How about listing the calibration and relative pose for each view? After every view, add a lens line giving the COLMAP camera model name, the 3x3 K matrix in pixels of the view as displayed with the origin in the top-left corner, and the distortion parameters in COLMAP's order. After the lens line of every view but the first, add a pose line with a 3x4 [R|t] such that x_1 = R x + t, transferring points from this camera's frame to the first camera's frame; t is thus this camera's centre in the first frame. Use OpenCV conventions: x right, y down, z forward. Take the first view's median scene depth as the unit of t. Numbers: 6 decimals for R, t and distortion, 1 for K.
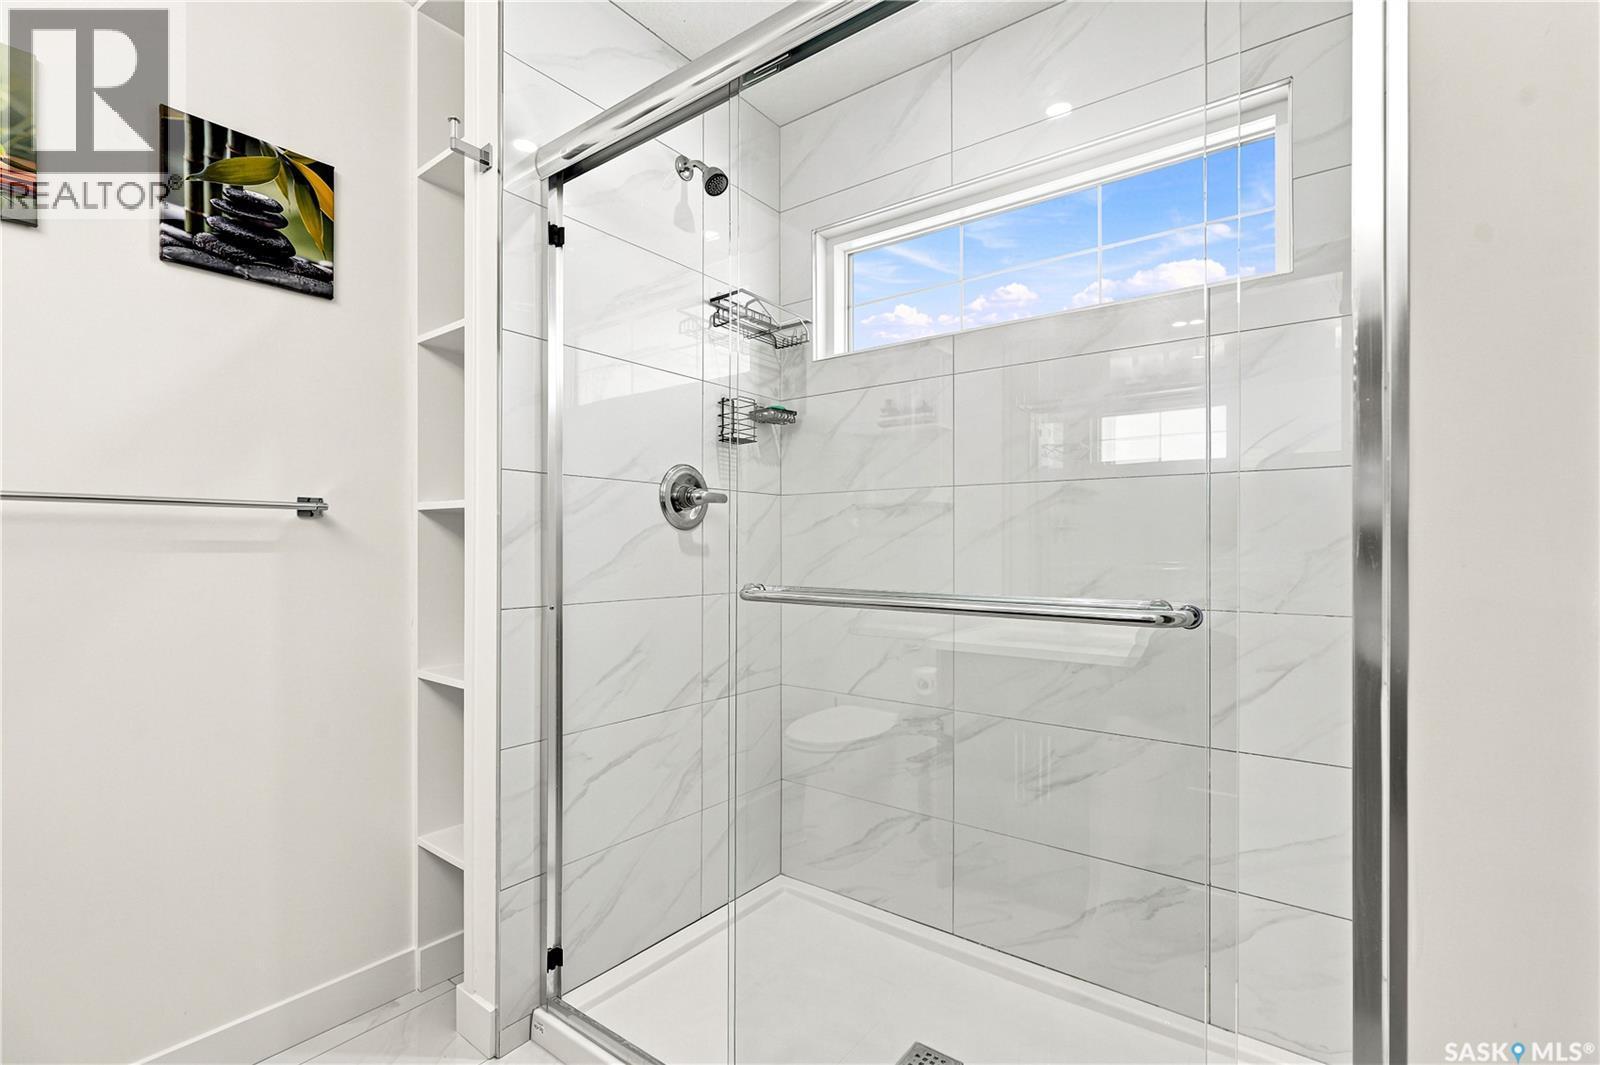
lens RADIAL K [[734.8, 0, 802.5], [0, 734.8, 537.6], [0, 0, 1]] dist [0.003498, -0.000173]
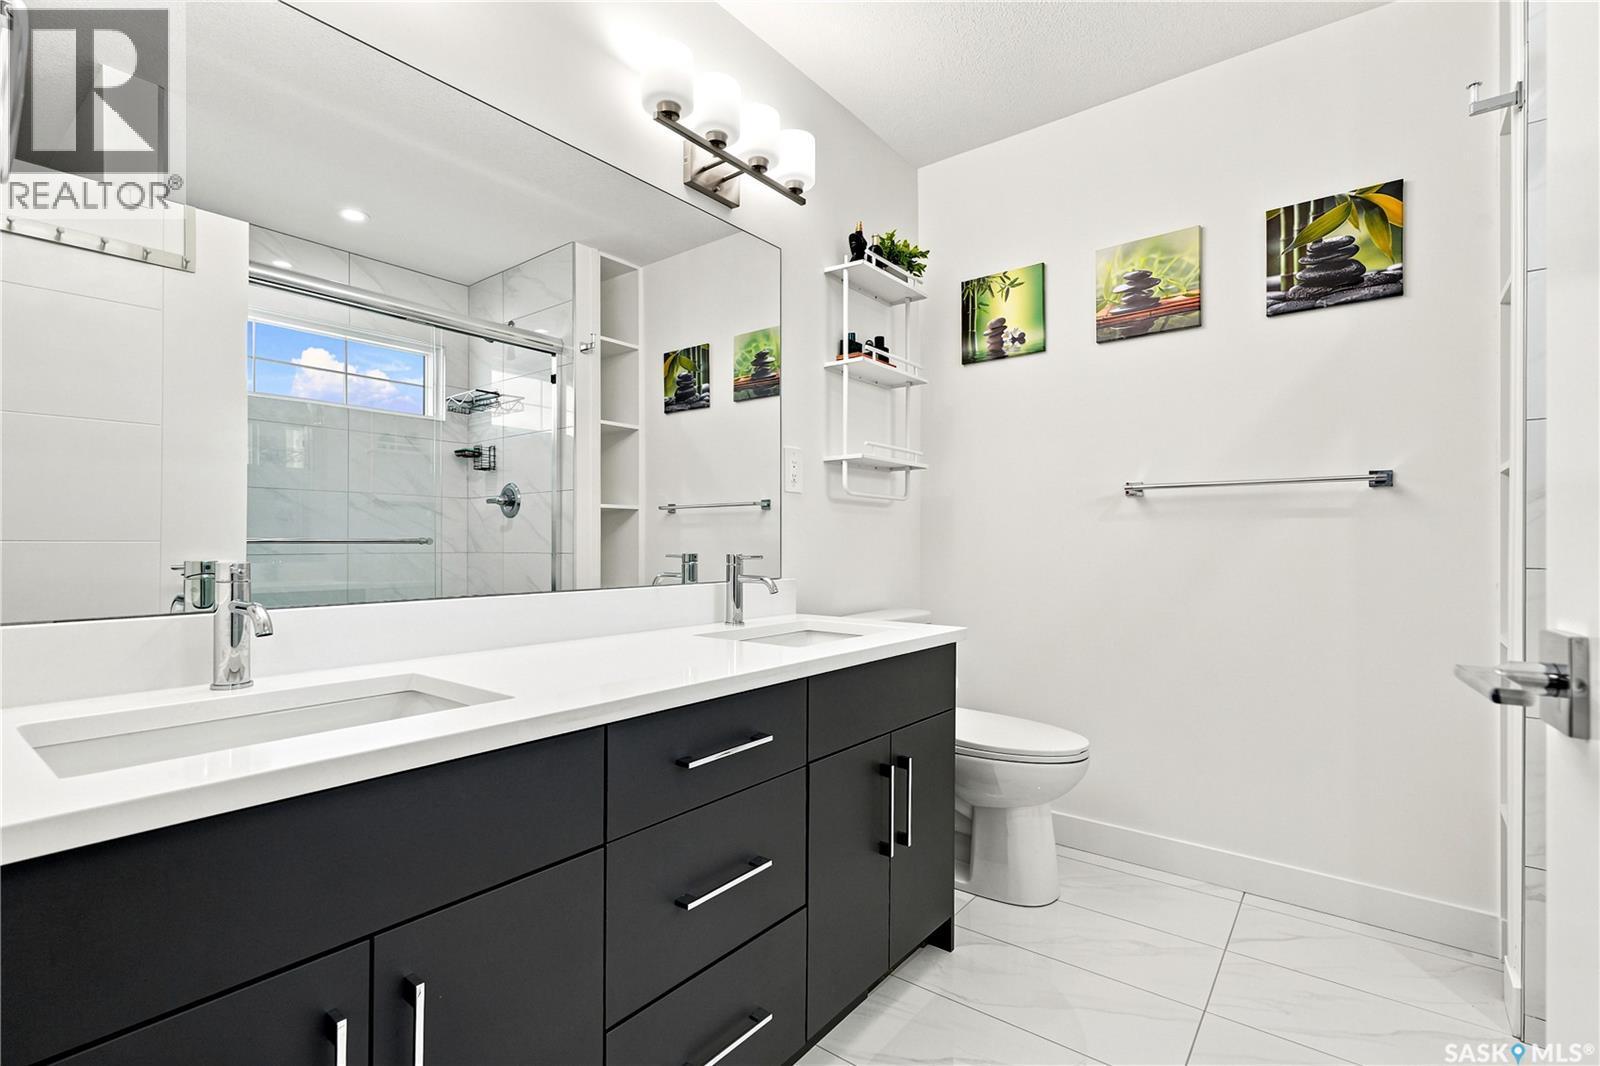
lens RADIAL K [[734.8, 0, 799.5], [0, 734.8, 548.0], [0, 0, 1]] dist [0.003498, -0.000173]
pose [[-0.002935, -0.002175, -0.999993, 0.536828], [-0.003028, 0.999993, -0.002166, 0.078918], [0.999991, 0.003021, -0.002941, 0.071110]]
